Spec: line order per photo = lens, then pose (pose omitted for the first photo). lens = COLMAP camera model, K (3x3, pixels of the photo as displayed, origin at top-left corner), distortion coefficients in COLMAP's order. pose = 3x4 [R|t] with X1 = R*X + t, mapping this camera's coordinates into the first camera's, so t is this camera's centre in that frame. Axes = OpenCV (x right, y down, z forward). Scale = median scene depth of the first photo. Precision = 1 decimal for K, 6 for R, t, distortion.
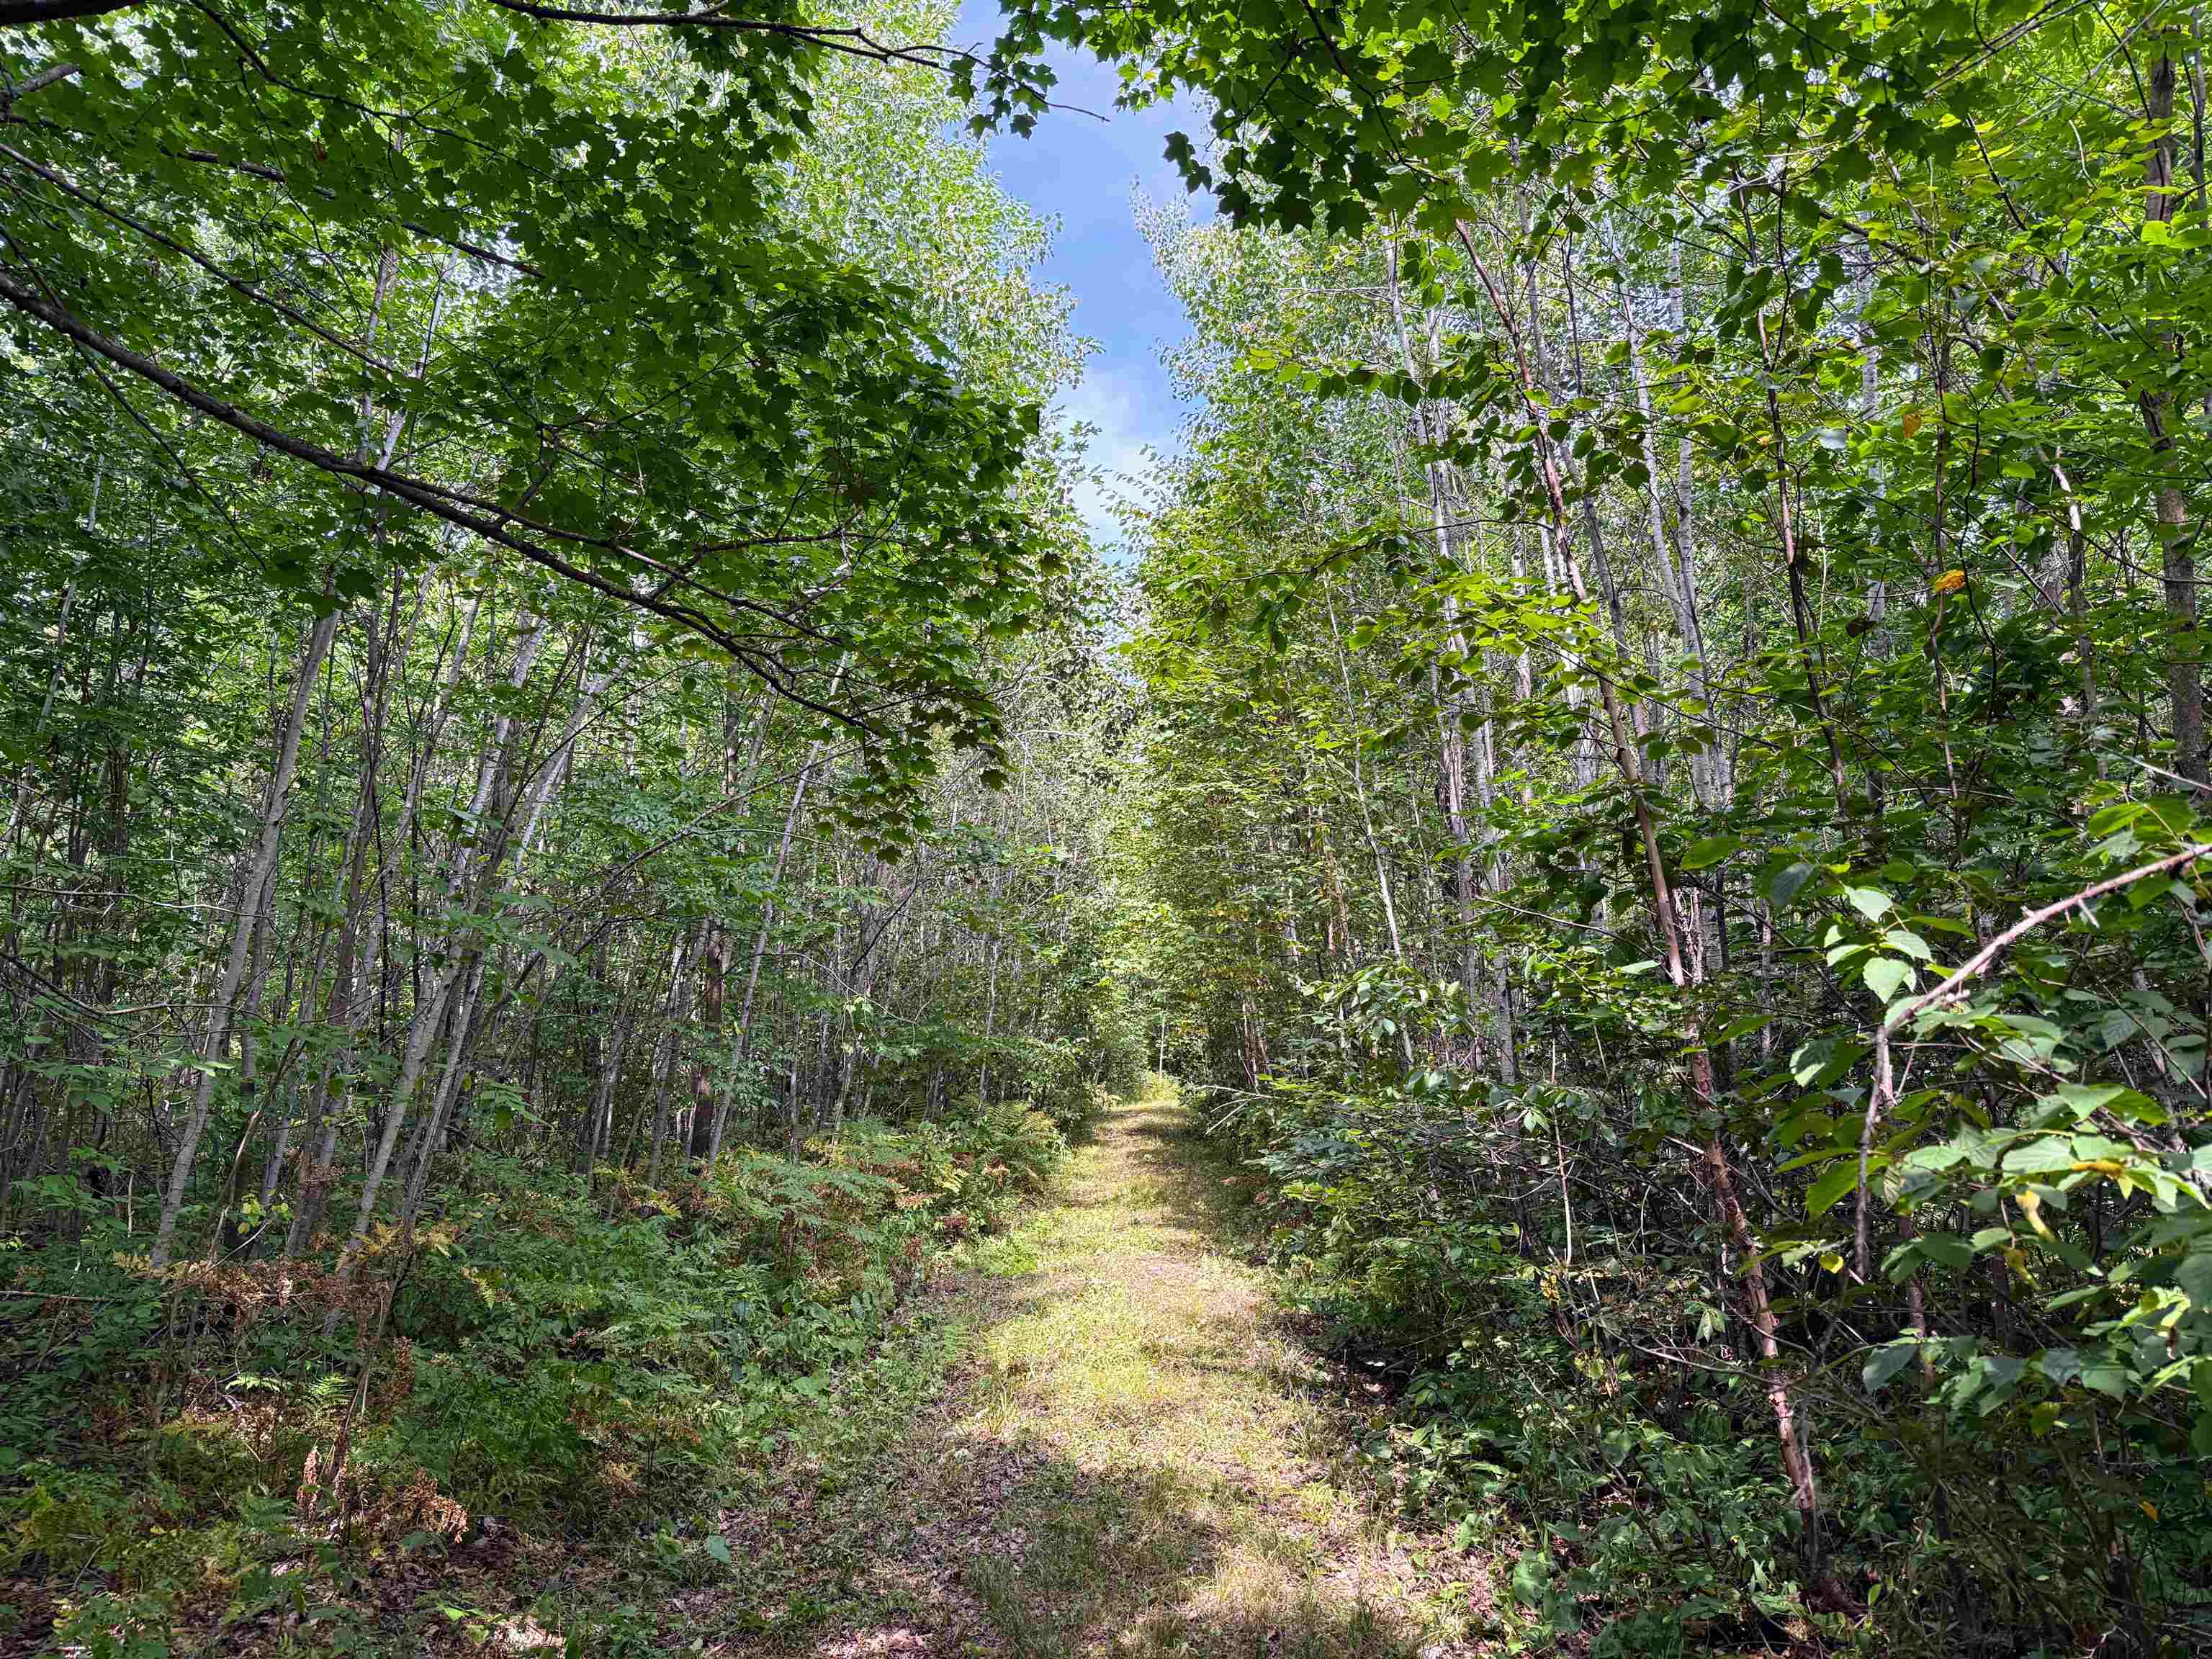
lens RADIAL K [[1499.9, 0, 1106.0], [0, 1499.9, 829.5], [0, 0, 1]] dist [0.003874, -0.037847]
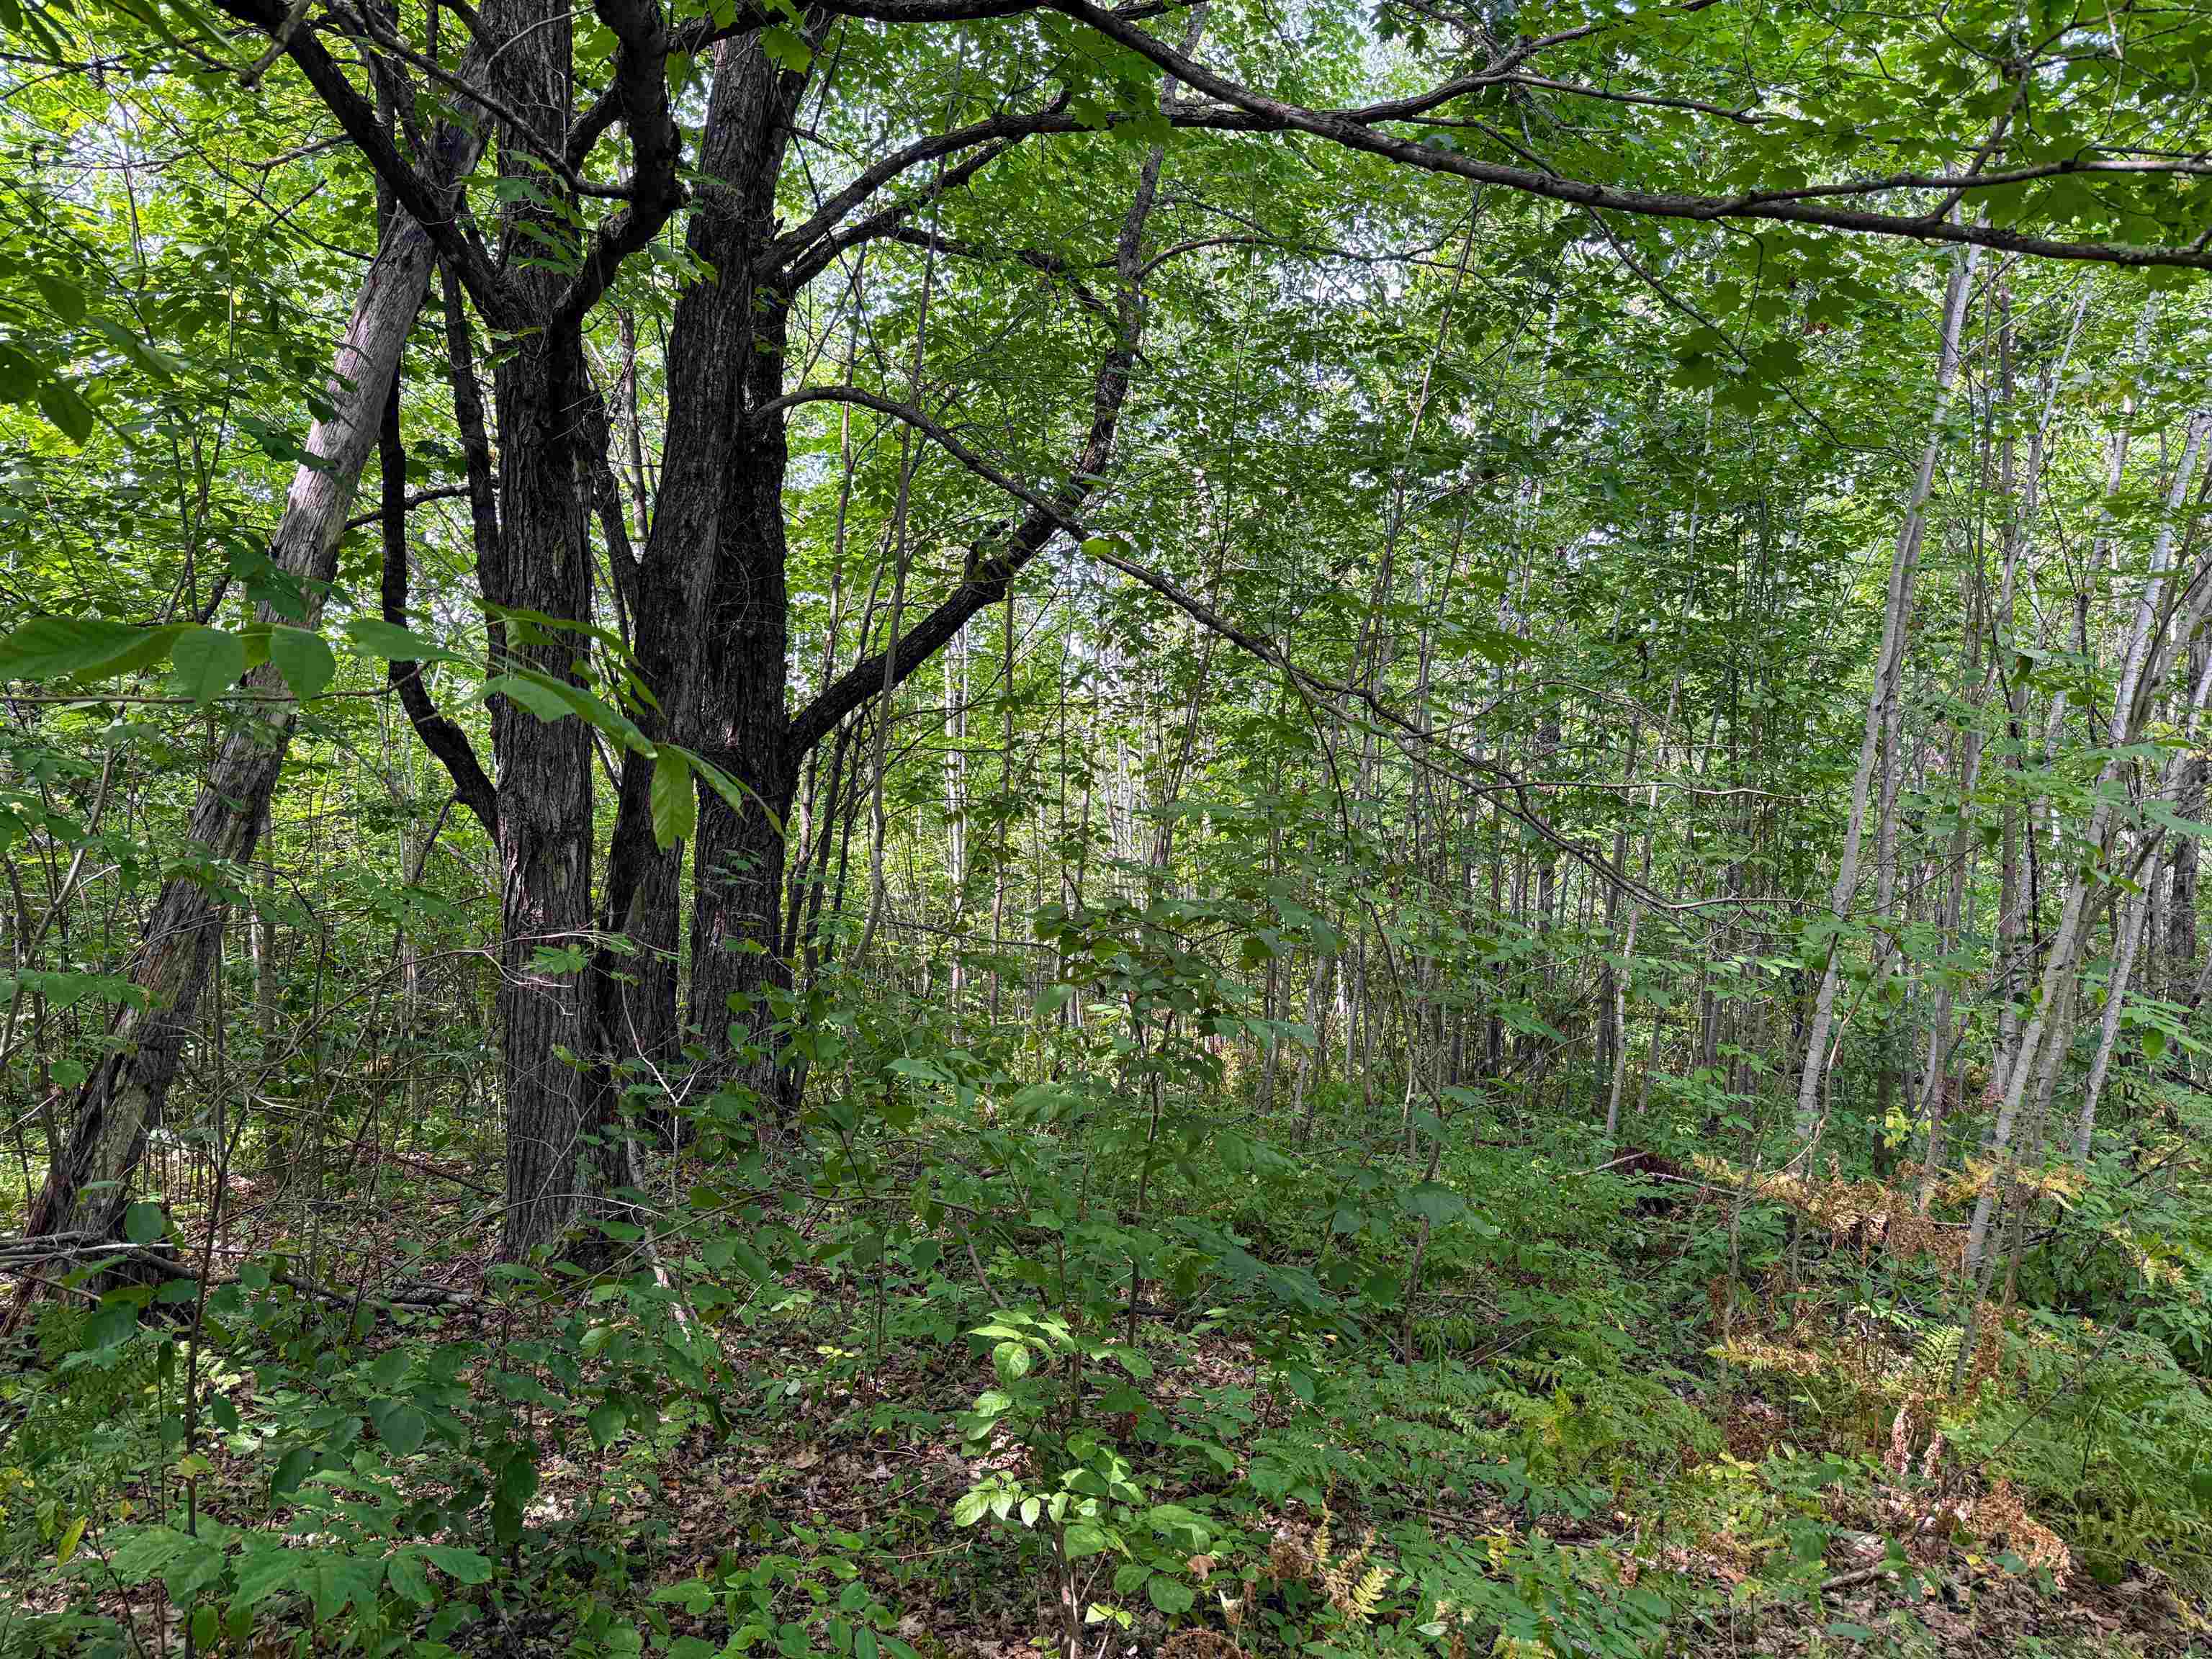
lens RADIAL K [[1499.9, 0, 1106.0], [0, 1499.9, 829.5], [0, 0, 1]] dist [0.003874, -0.037847]
pose [[0.493839, -0.050869, -0.868064, 0.002085], [0.101588, 0.994826, -0.000505, 0.035682], [0.863599, -0.087935, 0.496452, 0.197429]]
